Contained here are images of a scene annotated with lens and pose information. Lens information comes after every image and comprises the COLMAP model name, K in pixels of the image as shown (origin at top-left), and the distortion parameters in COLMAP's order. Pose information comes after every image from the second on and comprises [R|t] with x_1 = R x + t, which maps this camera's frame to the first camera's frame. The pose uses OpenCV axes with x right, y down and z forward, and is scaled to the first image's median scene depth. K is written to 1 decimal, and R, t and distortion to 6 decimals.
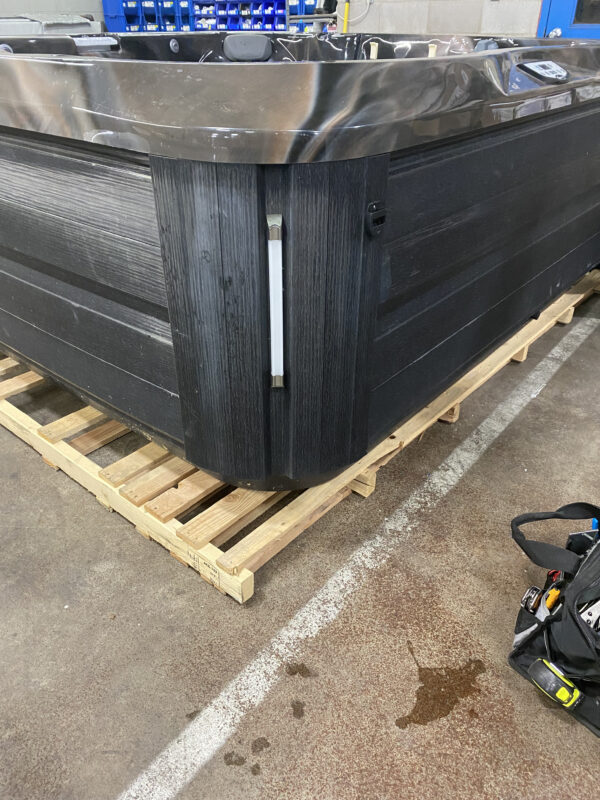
lens RADIAL K [[611.1, 0, 297.3], [0, 611.1, 397.9], [0, 0, 1]] dist [0.014037, -0.007017]
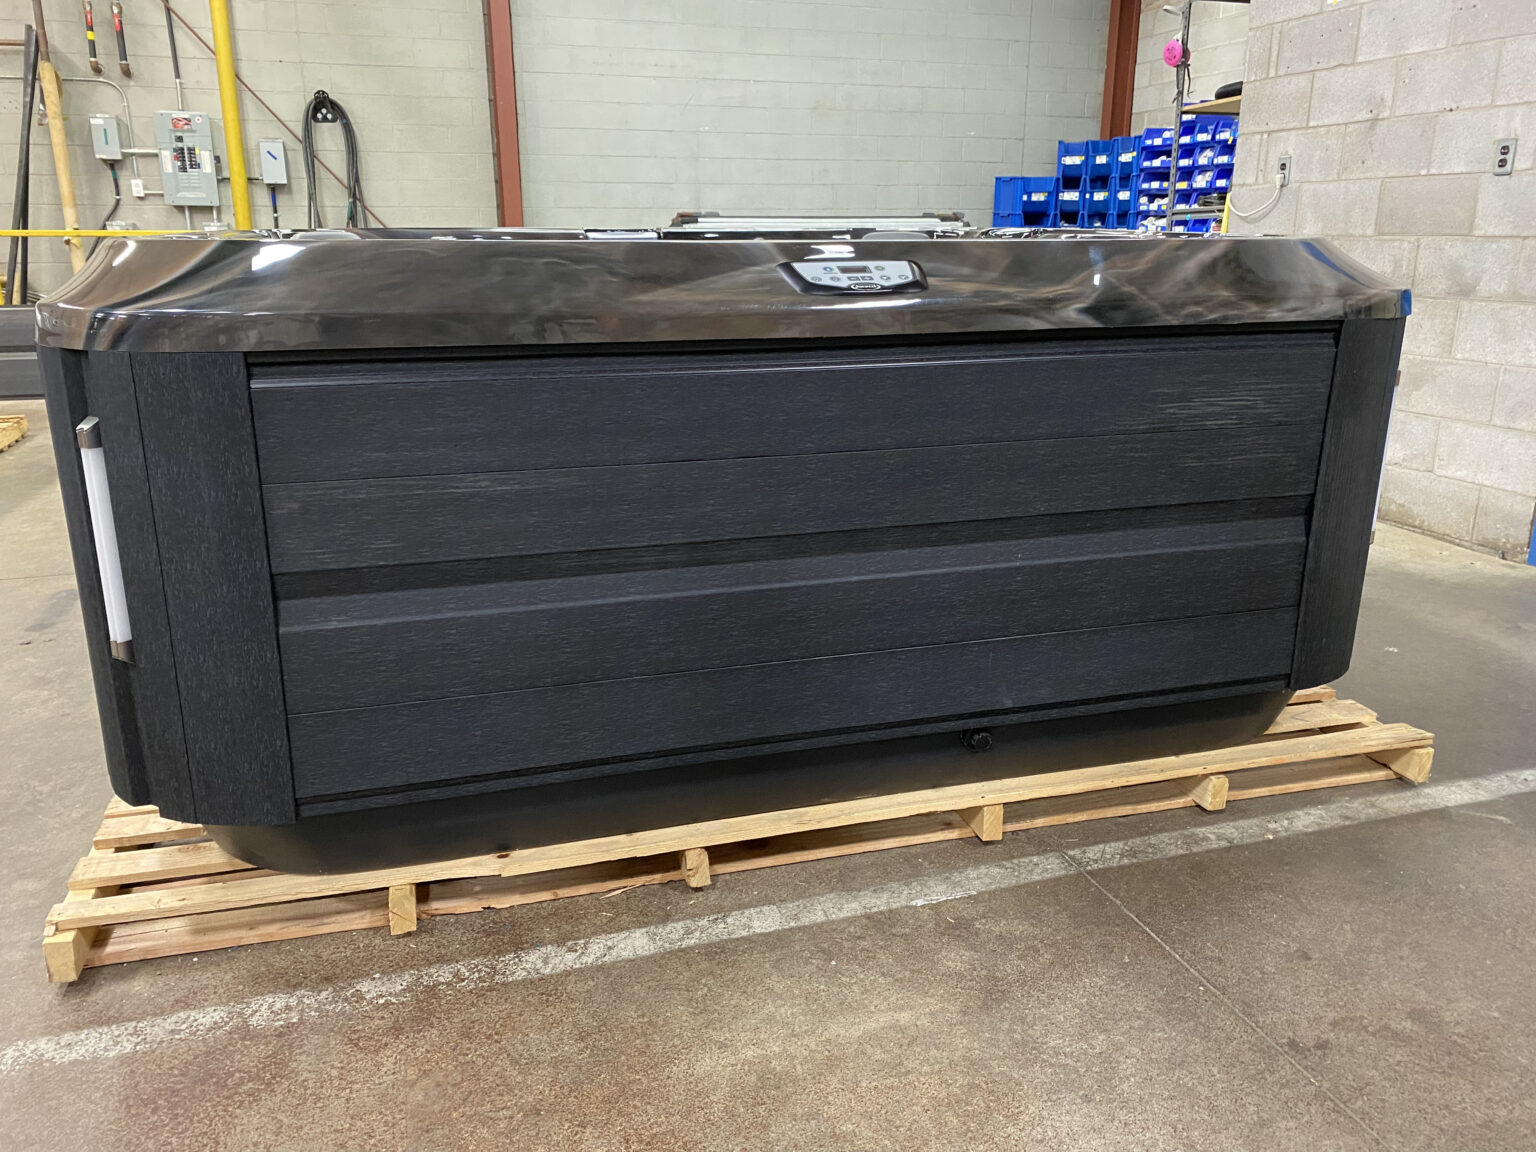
lens RADIAL K [[1173.2, 0, 769.9], [0, 1173.2, 573.5], [0, 0, 1]] dist [0.014037, -0.007017]
pose [[0.833249, 0.156891, -0.530172, 0.698466], [-0.289577, 0.940695, -0.176742, -0.046802], [0.471000, 0.300796, 0.829265, 0.112098]]
